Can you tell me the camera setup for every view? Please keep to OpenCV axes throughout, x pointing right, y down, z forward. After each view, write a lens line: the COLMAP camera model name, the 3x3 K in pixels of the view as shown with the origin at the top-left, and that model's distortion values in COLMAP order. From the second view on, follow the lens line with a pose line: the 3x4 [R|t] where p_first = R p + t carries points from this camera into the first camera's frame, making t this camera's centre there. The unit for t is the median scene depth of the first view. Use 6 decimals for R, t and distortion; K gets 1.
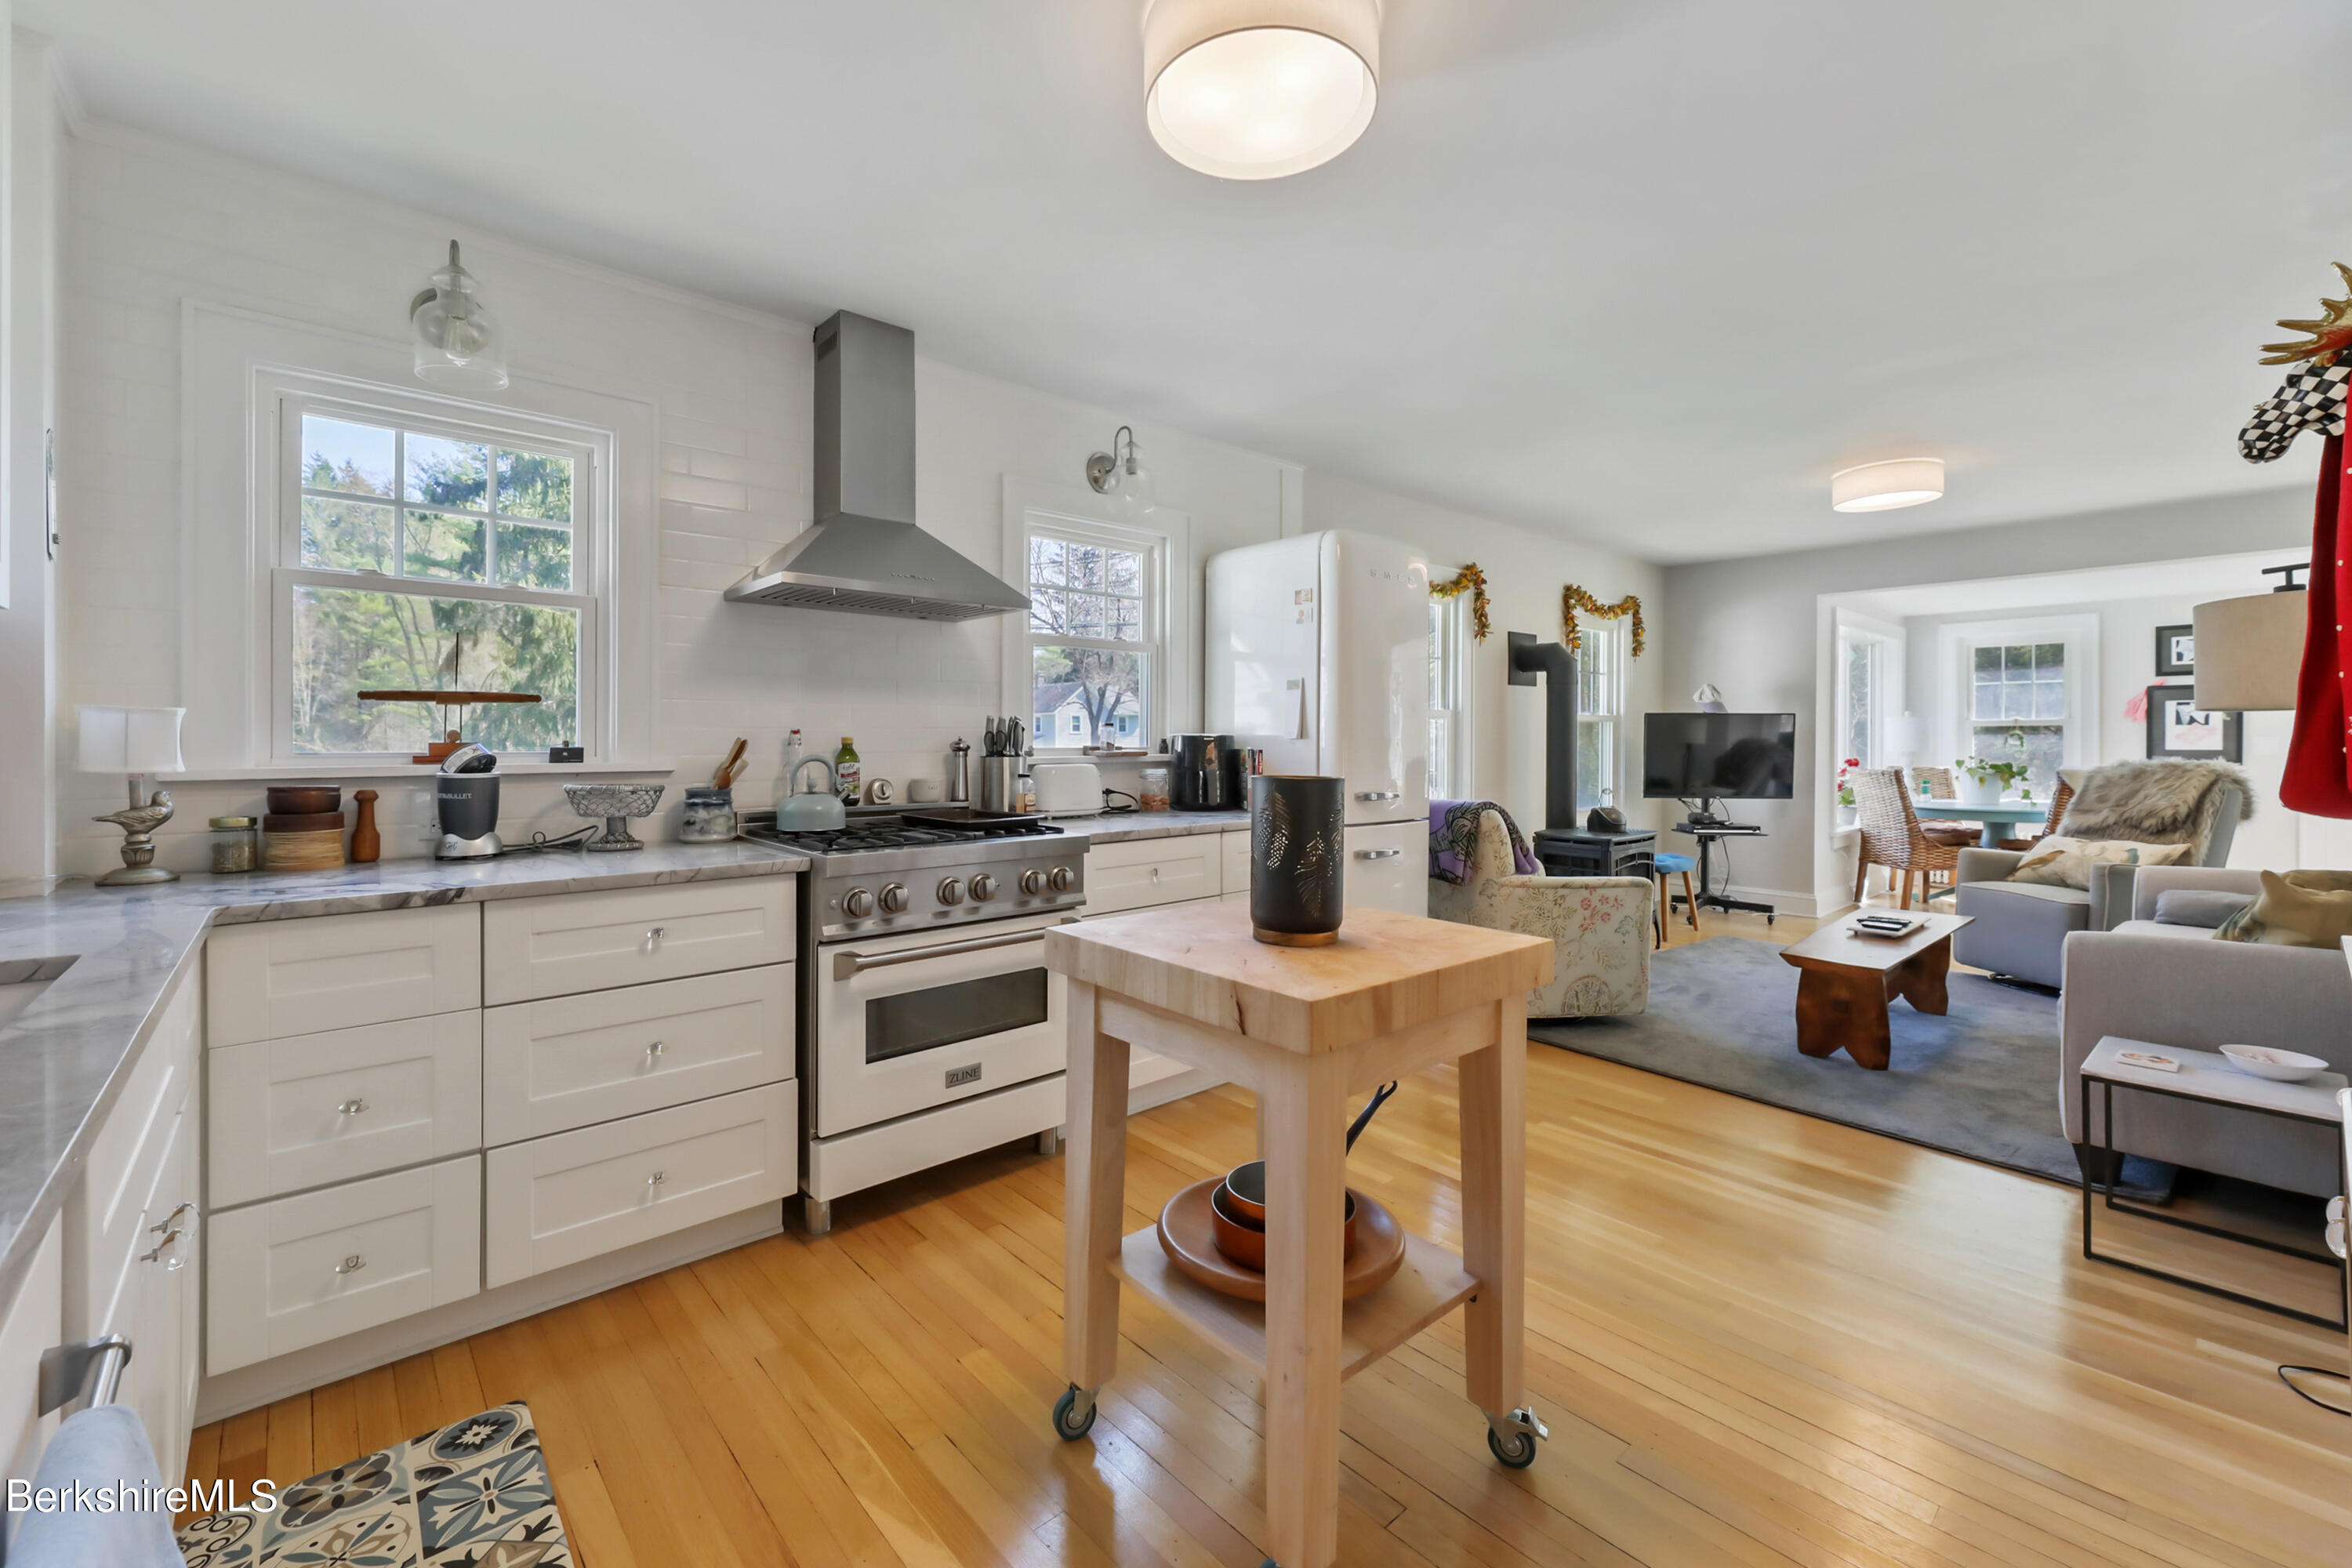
lens RADIAL K [[966.7, 0, 1113.3], [0, 966.7, 743.4], [0, 0, 1]] dist [0.002908, -0.002561]
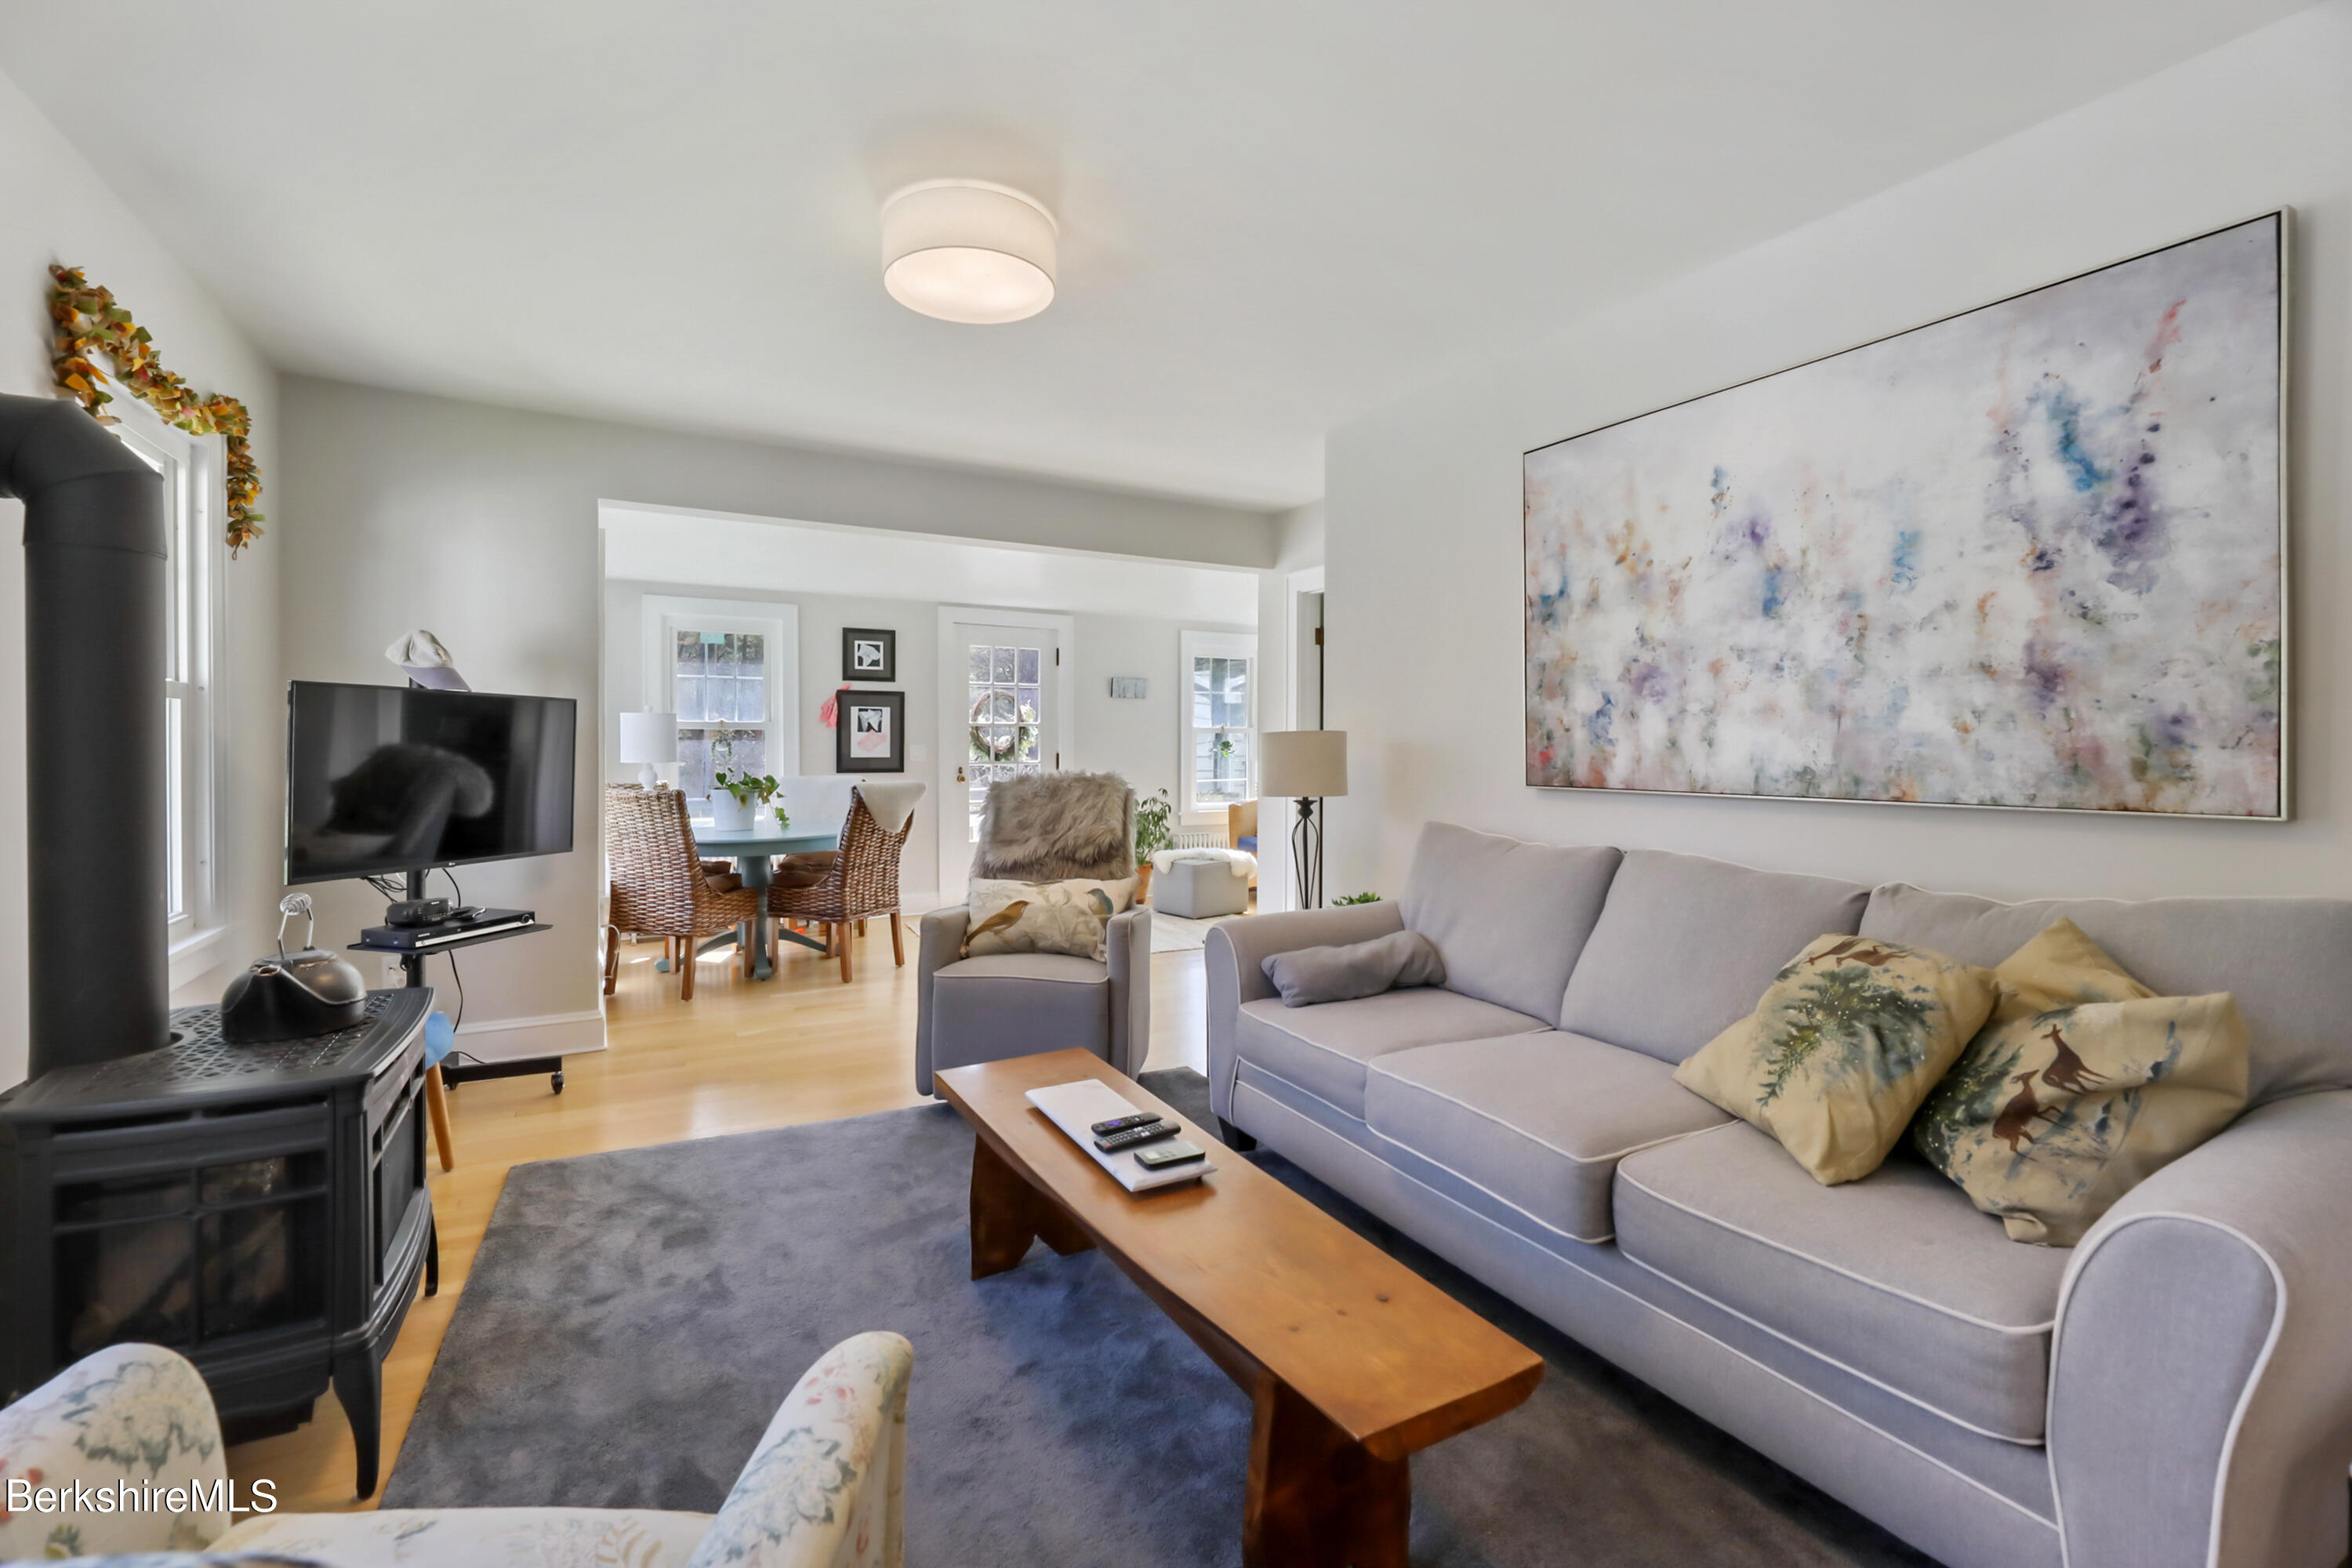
lens RADIAL K [[966.7, 0, 1132.3], [0, 966.7, 763.8], [0, 0, 1]] dist [0.002908, -0.002561]
pose [[0.186987, -0.016272, 0.982228, 0.208225], [0.001345, 0.999866, 0.016308, -0.002360], [-0.982361, -0.001728, 0.186984, 0.563776]]
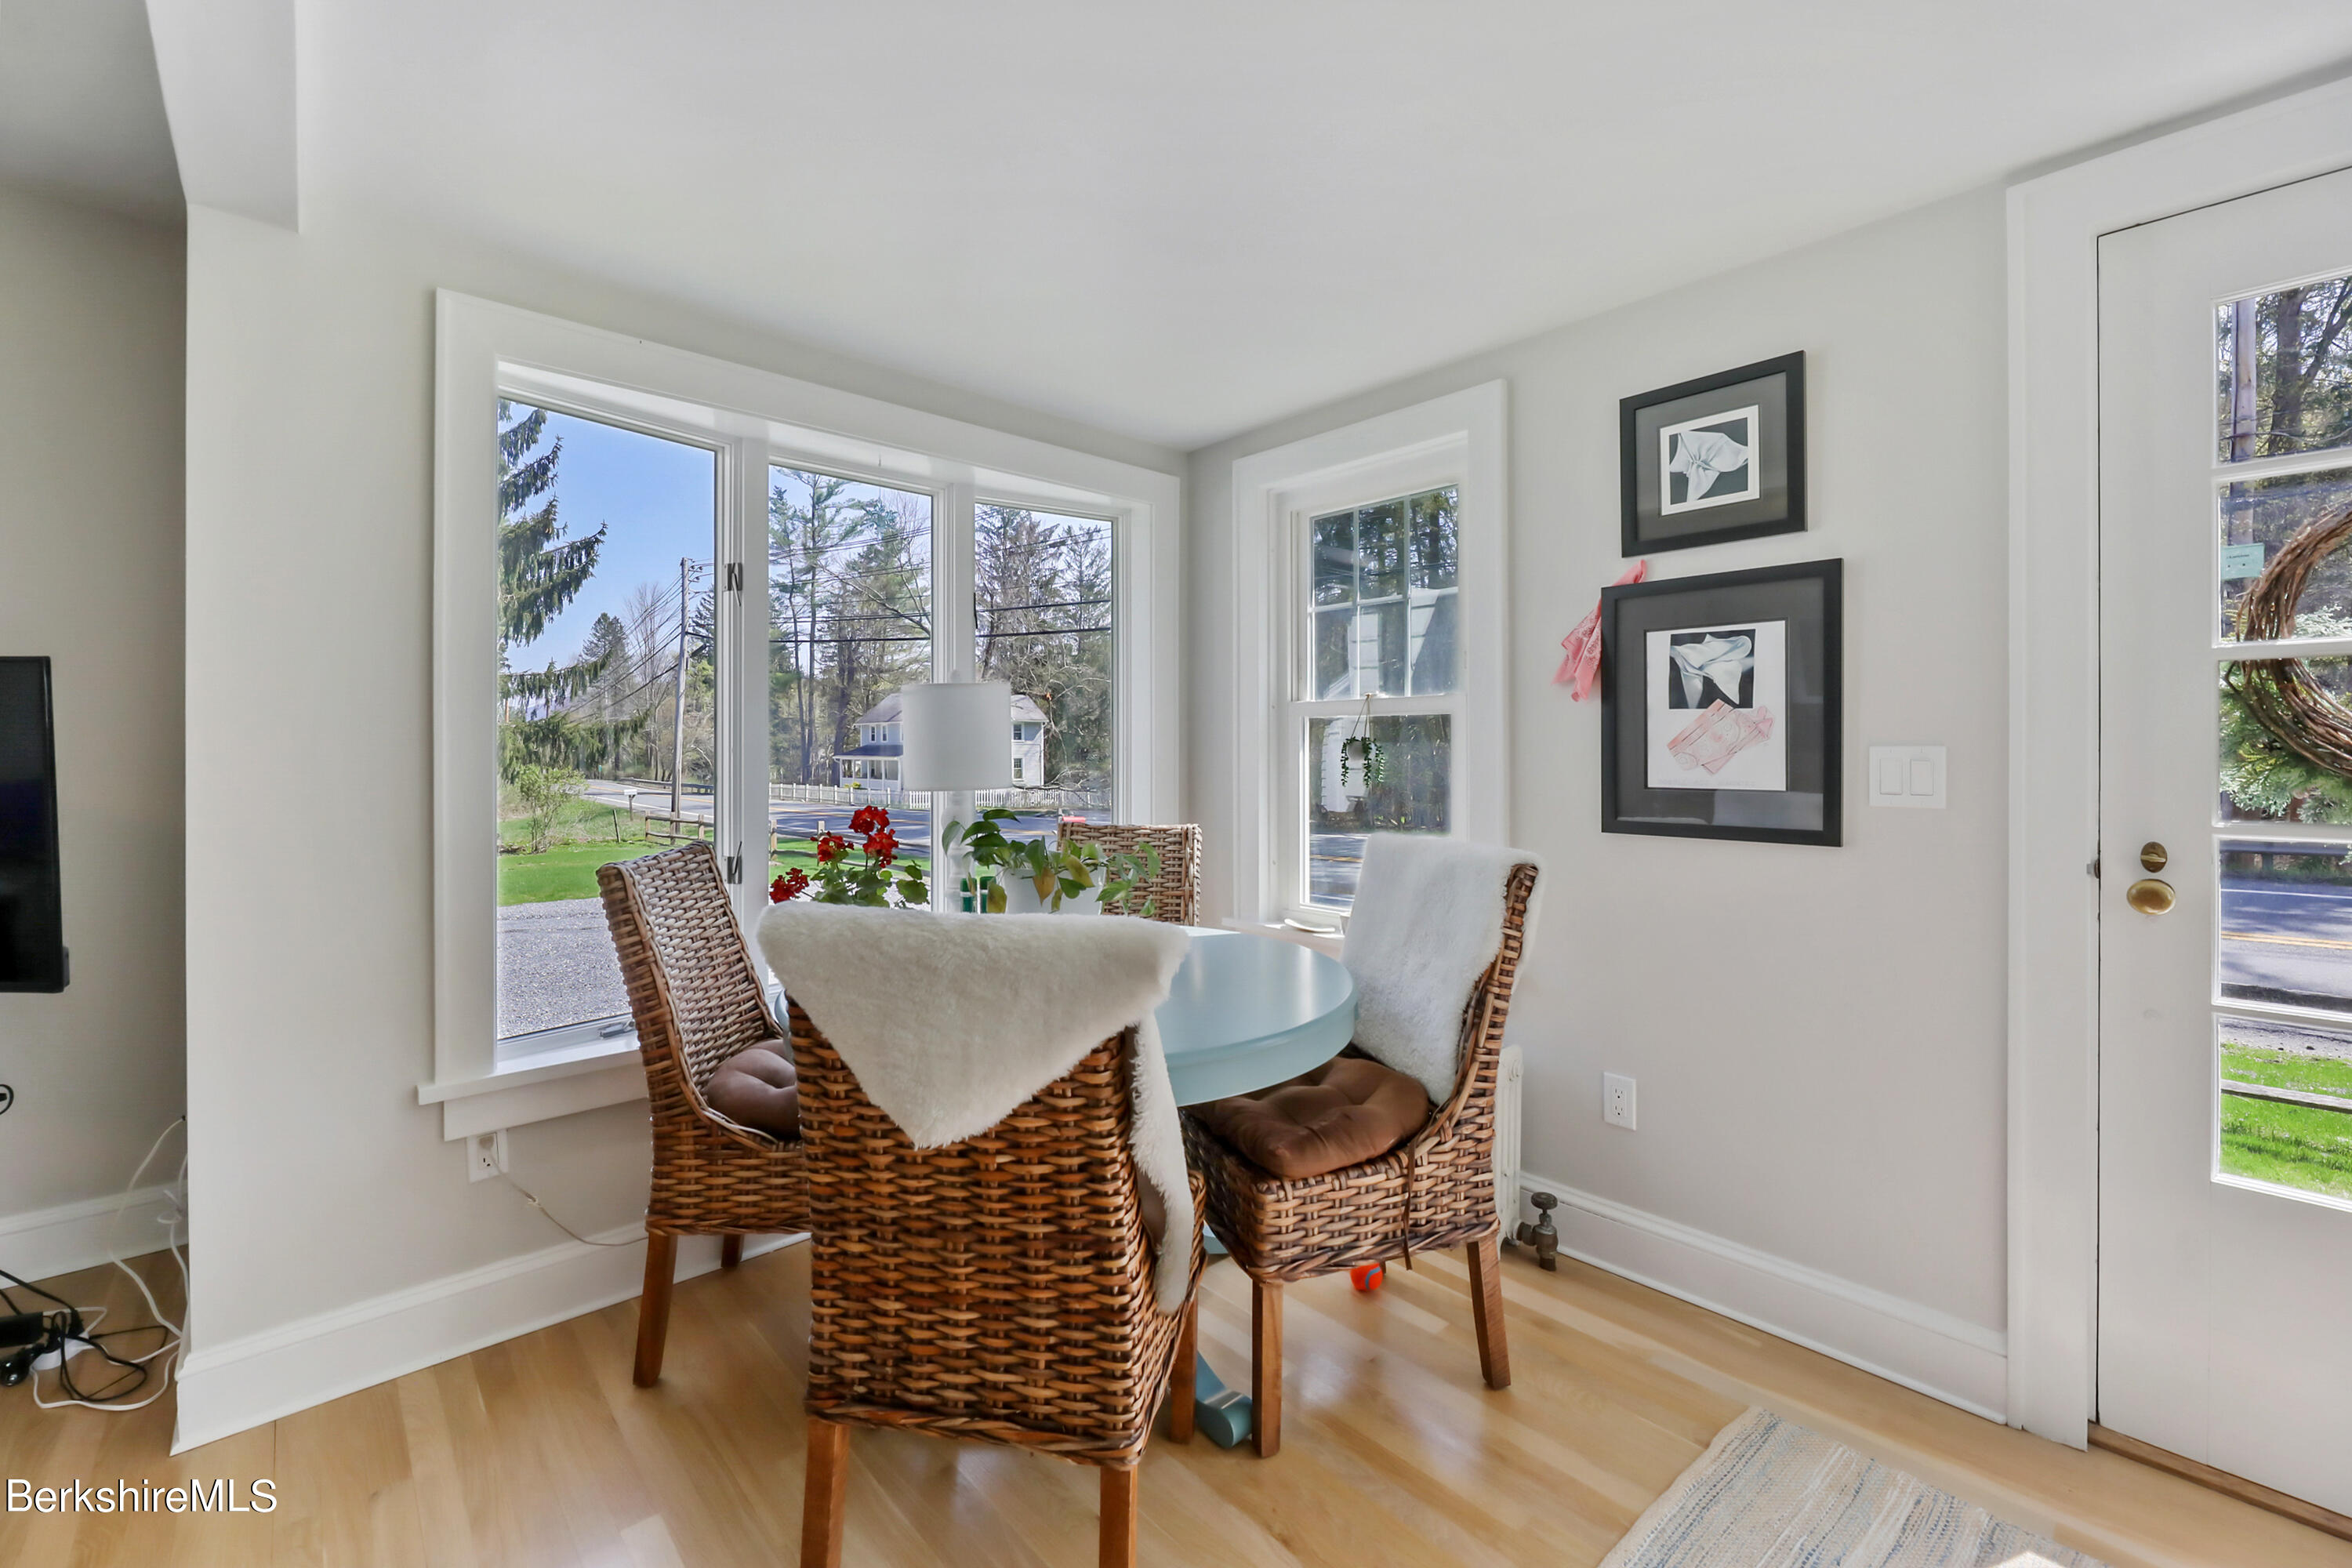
lens RADIAL K [[966.7, 0, 1157.3], [0, 966.7, 758.4], [0, 0, 1]] dist [0.002908, -0.002561]
pose [[0.998513, -0.000273, 0.054512, 0.938812], [0.000214, 0.999999, 0.001099, -0.003358], [-0.054512, -0.001085, 0.998513, 0.714950]]
